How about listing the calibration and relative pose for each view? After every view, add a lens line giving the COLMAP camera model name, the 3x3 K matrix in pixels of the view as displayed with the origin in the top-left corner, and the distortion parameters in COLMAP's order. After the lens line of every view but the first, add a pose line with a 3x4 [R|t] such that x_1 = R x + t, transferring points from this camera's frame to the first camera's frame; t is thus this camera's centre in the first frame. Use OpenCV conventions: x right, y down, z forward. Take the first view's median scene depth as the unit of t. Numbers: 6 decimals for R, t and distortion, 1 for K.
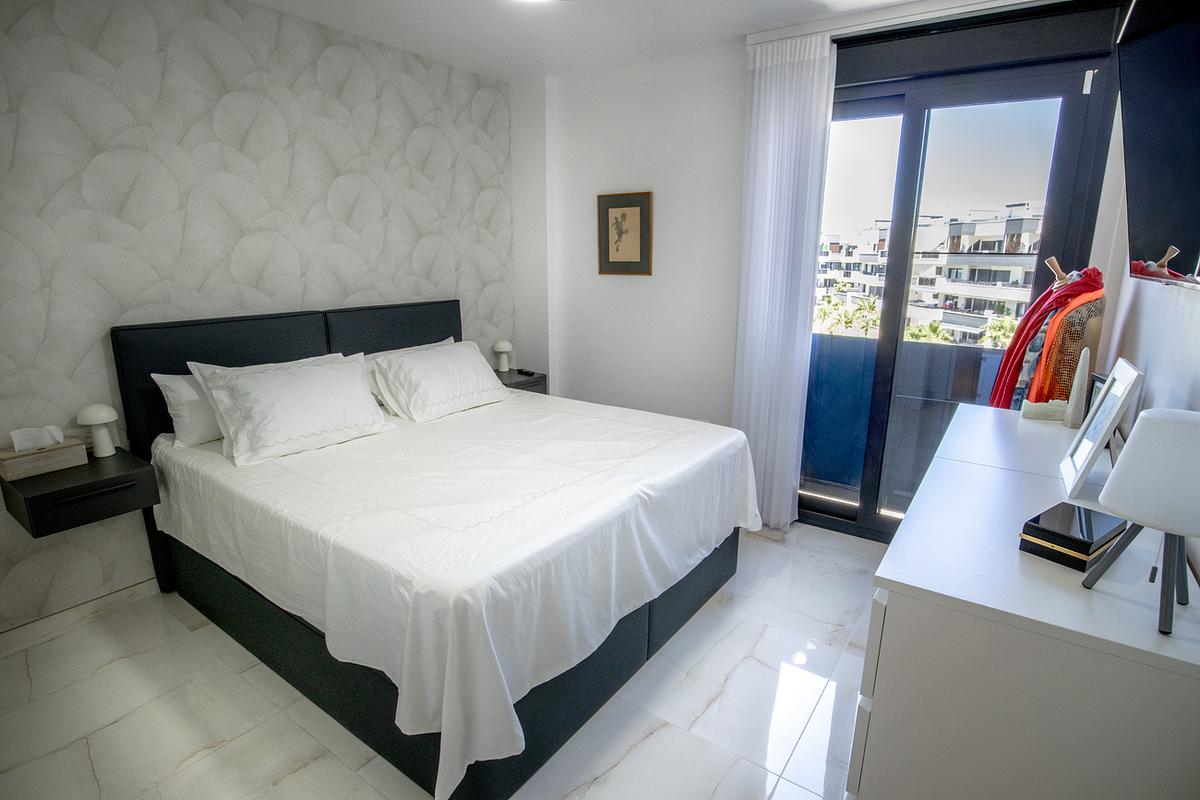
lens RADIAL K [[605.7, 0, 597.8], [0, 605.7, 396.8], [0, 0, 1]] dist [-0.021936, 0.001775]
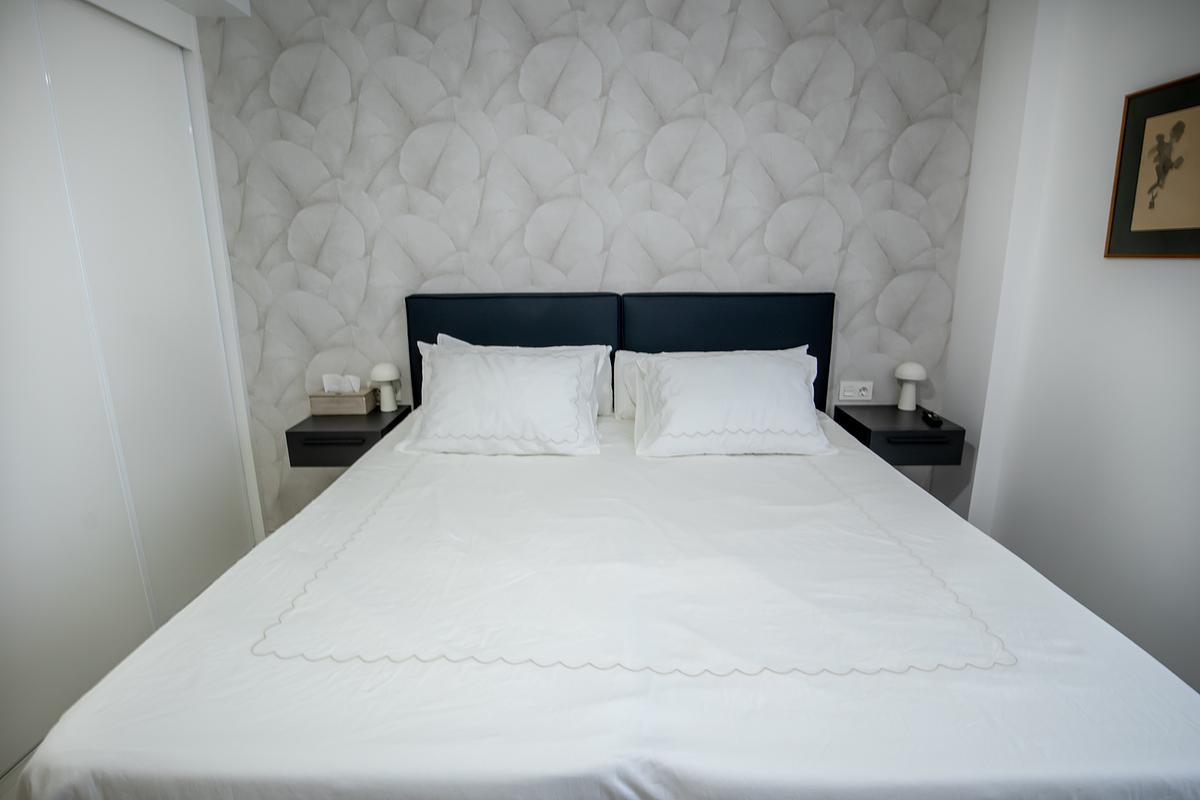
lens RADIAL K [[687.7, 0, 599.7], [0, 687.7, 413.9], [0, 0, 1]] dist [-0.043836, 0.001072]
pose [[0.582349, 0.214486, -0.784133, 0.328806], [-0.180657, 0.974592, 0.132415, -0.110679], [0.792611, 0.064548, 0.606301, 0.454098]]
